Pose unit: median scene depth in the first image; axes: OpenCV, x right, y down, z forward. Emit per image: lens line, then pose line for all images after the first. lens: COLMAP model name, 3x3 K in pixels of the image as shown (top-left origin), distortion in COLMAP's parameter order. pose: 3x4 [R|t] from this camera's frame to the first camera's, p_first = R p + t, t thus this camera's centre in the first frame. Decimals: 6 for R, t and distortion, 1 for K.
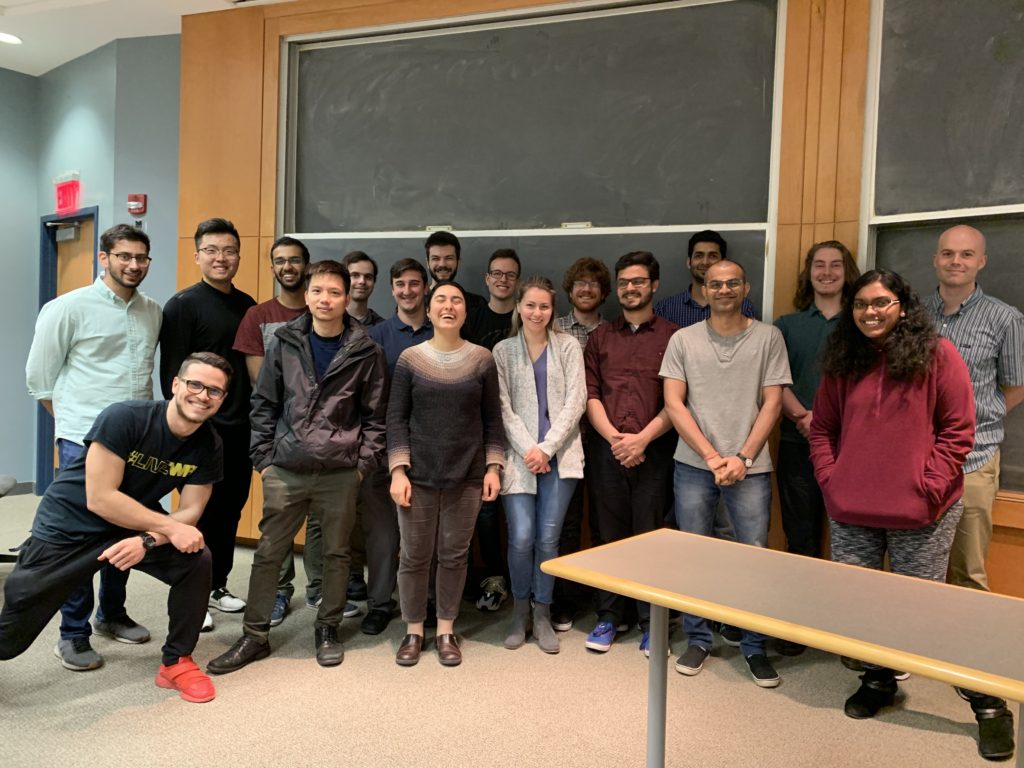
lens RADIAL K [[788.2, 0, 509.1], [0, 788.2, 375.7], [0, 0, 1]] dist [0.011494, -0.017134]
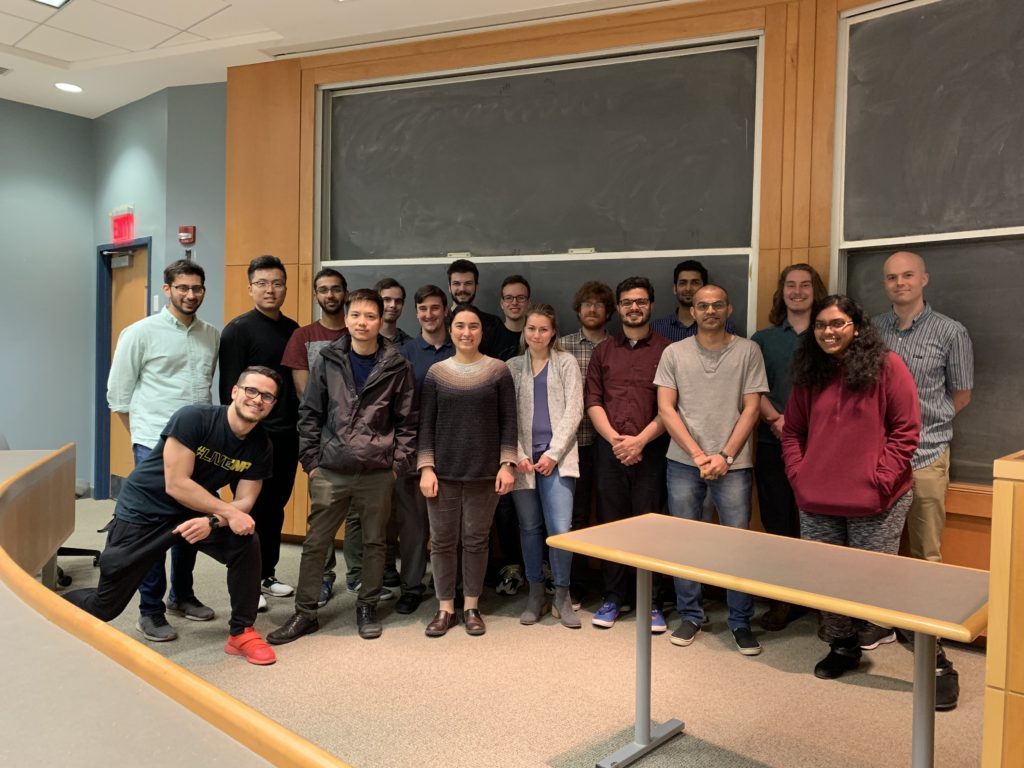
lens RADIAL K [[787.0, 0, 511.3], [0, 787.0, 378.2], [0, 0, 1]] dist [-0.005259, 0.003164]
pose [[0.999735, -0.011456, -0.019974, 0.007327], [0.011325, 0.999914, -0.006627, -0.005068], [0.020048, 0.006399, 0.999779, -0.146960]]
